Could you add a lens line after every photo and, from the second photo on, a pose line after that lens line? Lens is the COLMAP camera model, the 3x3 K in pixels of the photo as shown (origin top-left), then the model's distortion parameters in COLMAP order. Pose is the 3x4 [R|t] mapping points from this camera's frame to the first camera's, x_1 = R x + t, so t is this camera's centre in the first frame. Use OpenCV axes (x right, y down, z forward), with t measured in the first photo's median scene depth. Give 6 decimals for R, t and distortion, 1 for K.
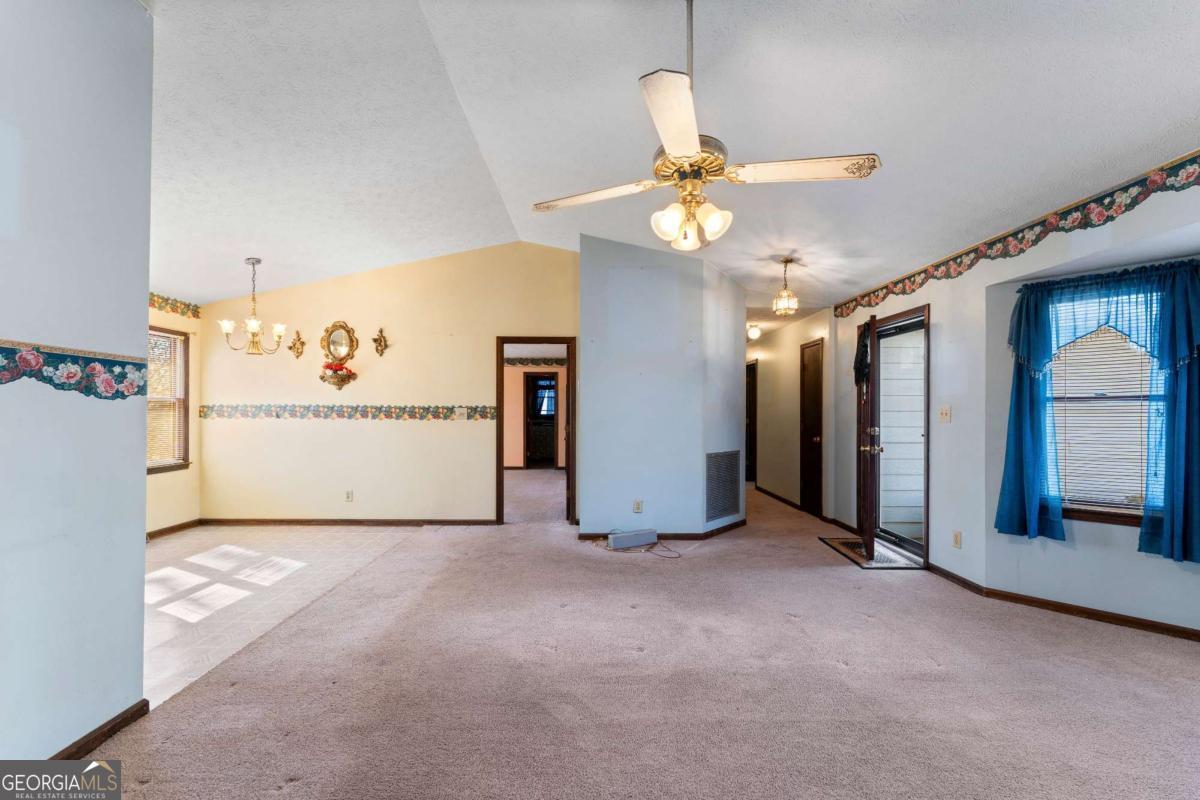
lens RADIAL K [[477.4, 0, 597.5], [0, 477.4, 395.7], [0, 0, 1]] dist [0.001513, -0.000225]
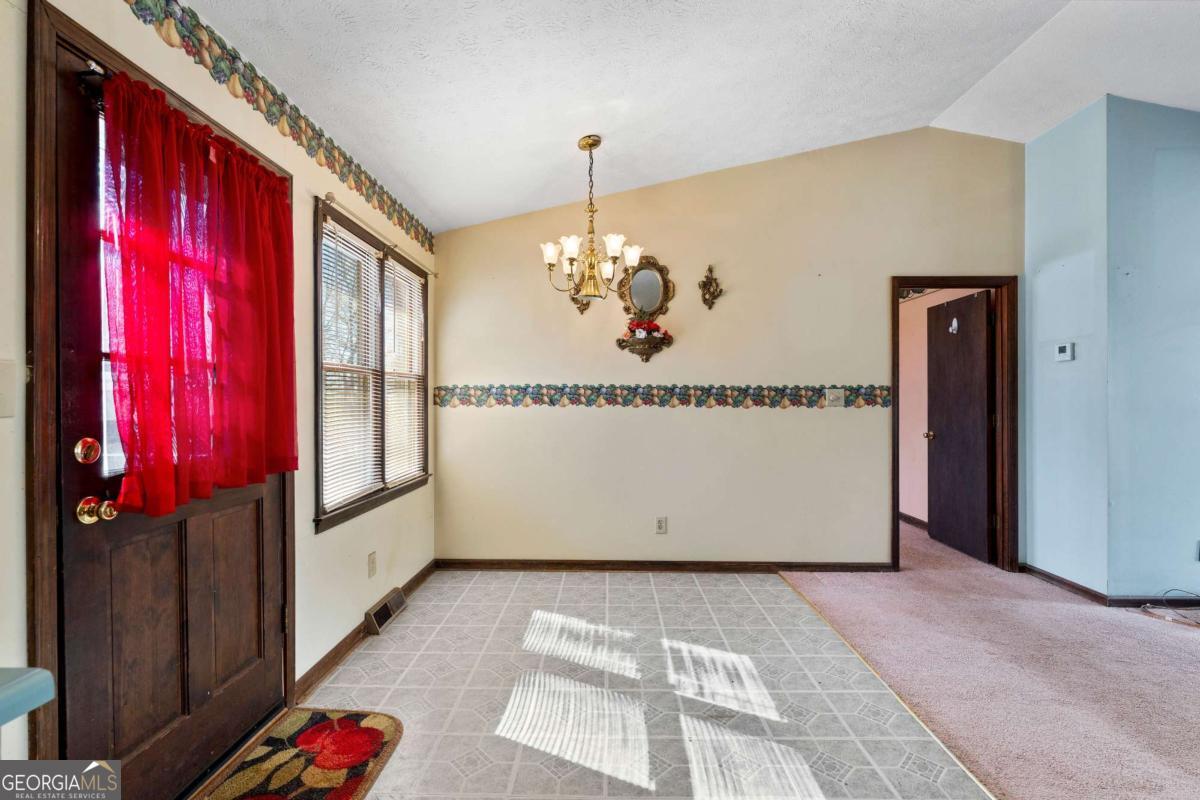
lens RADIAL K [[517.8, 0, 603.7], [0, 517.8, 401.4], [0, 0, 1]] dist [-0.004184, 0.000096]
pose [[0.999572, -0.003375, -0.029069, -0.578054], [0.004691, 0.998961, 0.045324, 0.009479], [0.028886, -0.045441, 0.998549, 0.290199]]
